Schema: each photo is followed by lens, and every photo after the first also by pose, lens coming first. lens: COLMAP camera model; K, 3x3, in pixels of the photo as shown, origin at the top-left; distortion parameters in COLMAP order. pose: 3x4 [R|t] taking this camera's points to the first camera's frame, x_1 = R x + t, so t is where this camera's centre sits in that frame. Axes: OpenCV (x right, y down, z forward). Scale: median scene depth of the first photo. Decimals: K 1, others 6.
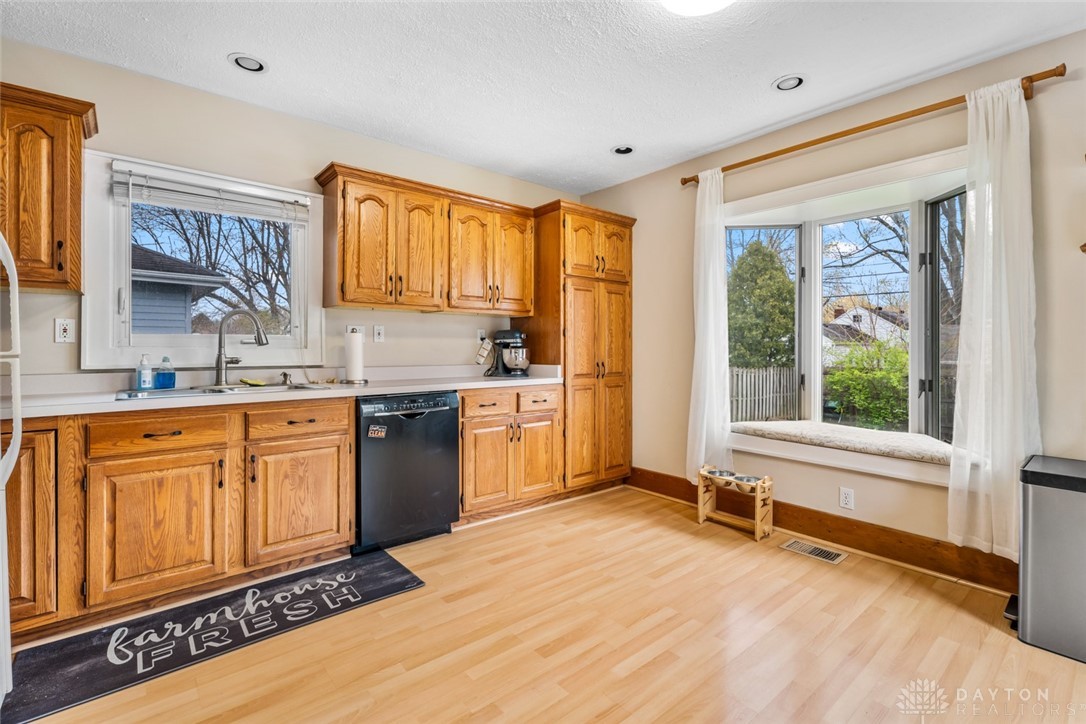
lens RADIAL K [[486.0, 0, 538.8], [0, 486.0, 345.7], [0, 0, 1]] dist [0.000417, 0.000366]
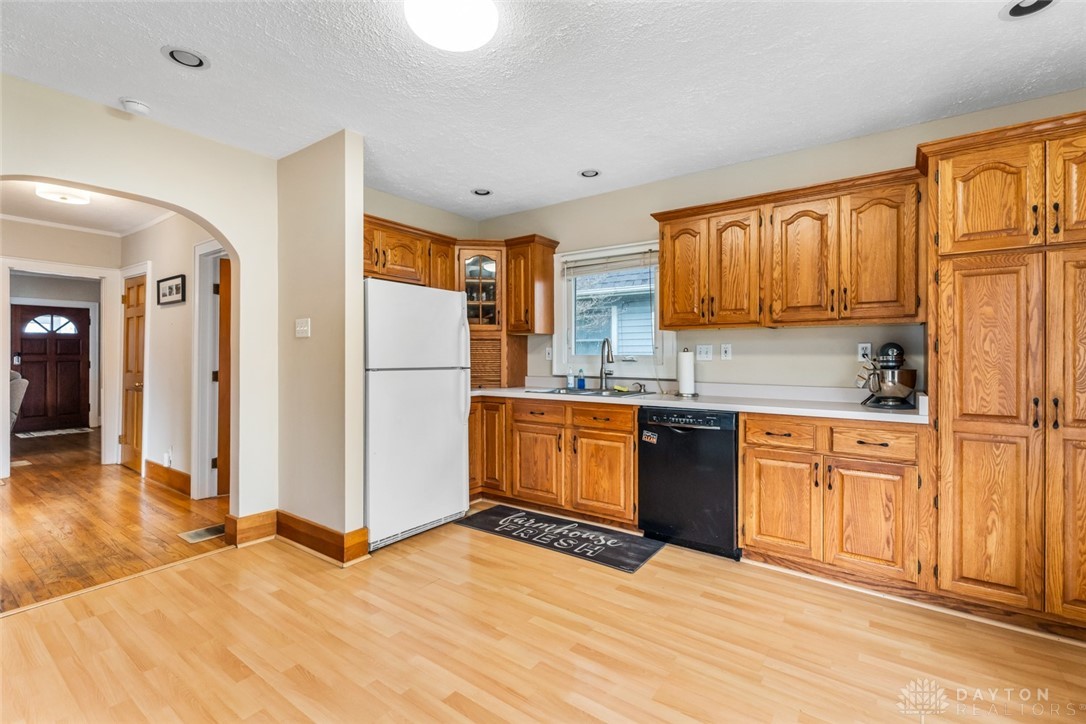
lens RADIAL K [[483.7, 0, 554.1], [0, 483.7, 357.3], [0, 0, 1]] dist [-0.000458, 0.000173]
pose [[0.259414, 0.001480, -0.965765, 0.764257], [0.000054, 0.999999, 0.001547, -0.019162], [0.965766, -0.000453, 0.259414, 0.487134]]
